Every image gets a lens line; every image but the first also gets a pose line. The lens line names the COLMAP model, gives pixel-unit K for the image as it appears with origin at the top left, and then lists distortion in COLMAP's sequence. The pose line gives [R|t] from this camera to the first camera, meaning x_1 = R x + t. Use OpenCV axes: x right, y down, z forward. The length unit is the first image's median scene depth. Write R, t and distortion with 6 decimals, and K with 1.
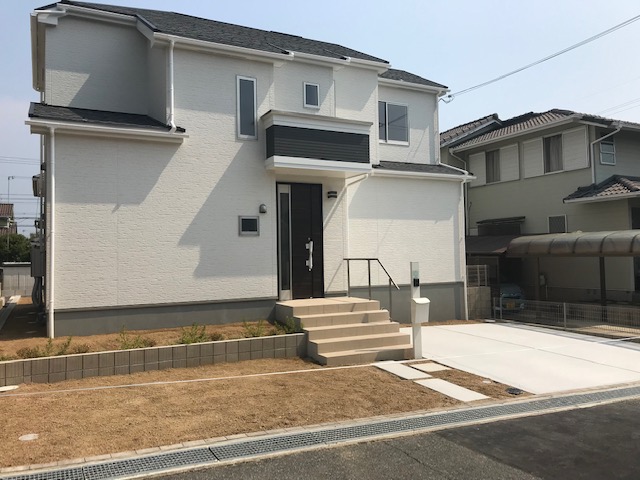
lens RADIAL K [[533.5, 0, 322.3], [0, 533.5, 240.0], [0, 0, 1]] dist [0.040949, -0.029988]
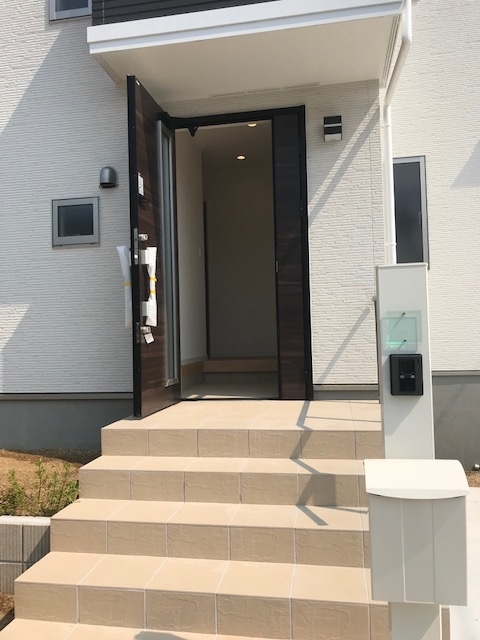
lens RADIAL K [[533.5, 0, 240.0], [0, 533.5, 322.4], [0, 0, 1]] dist [0.040949, -0.029988]
pose [[0.793572, -0.020506, -0.608131, 0.149576], [0.034589, 0.999336, 0.011439, 0.035220], [0.607493, -0.030113, 0.793754, 0.501839]]
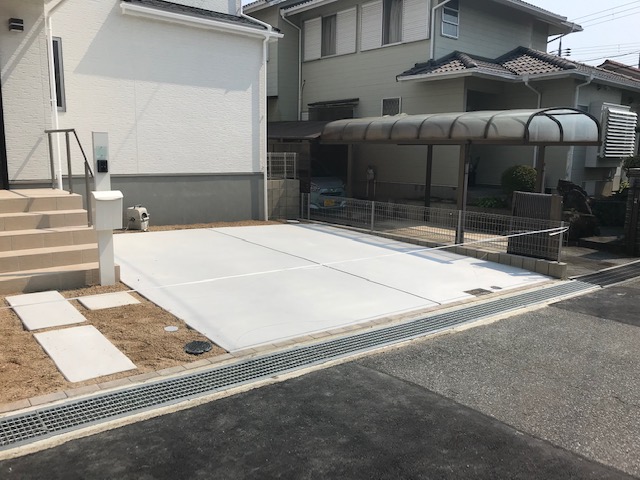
lens RADIAL K [[533.5, 0, 321.4], [0, 533.5, 236.9], [0, 0, 1]] dist [0.040949, -0.029988]
pose [[0.976709, -0.002994, 0.214545, 0.177833], [-0.037500, 0.982132, 0.184422, 0.022222], [-0.211264, -0.188172, 0.959145, 0.206395]]
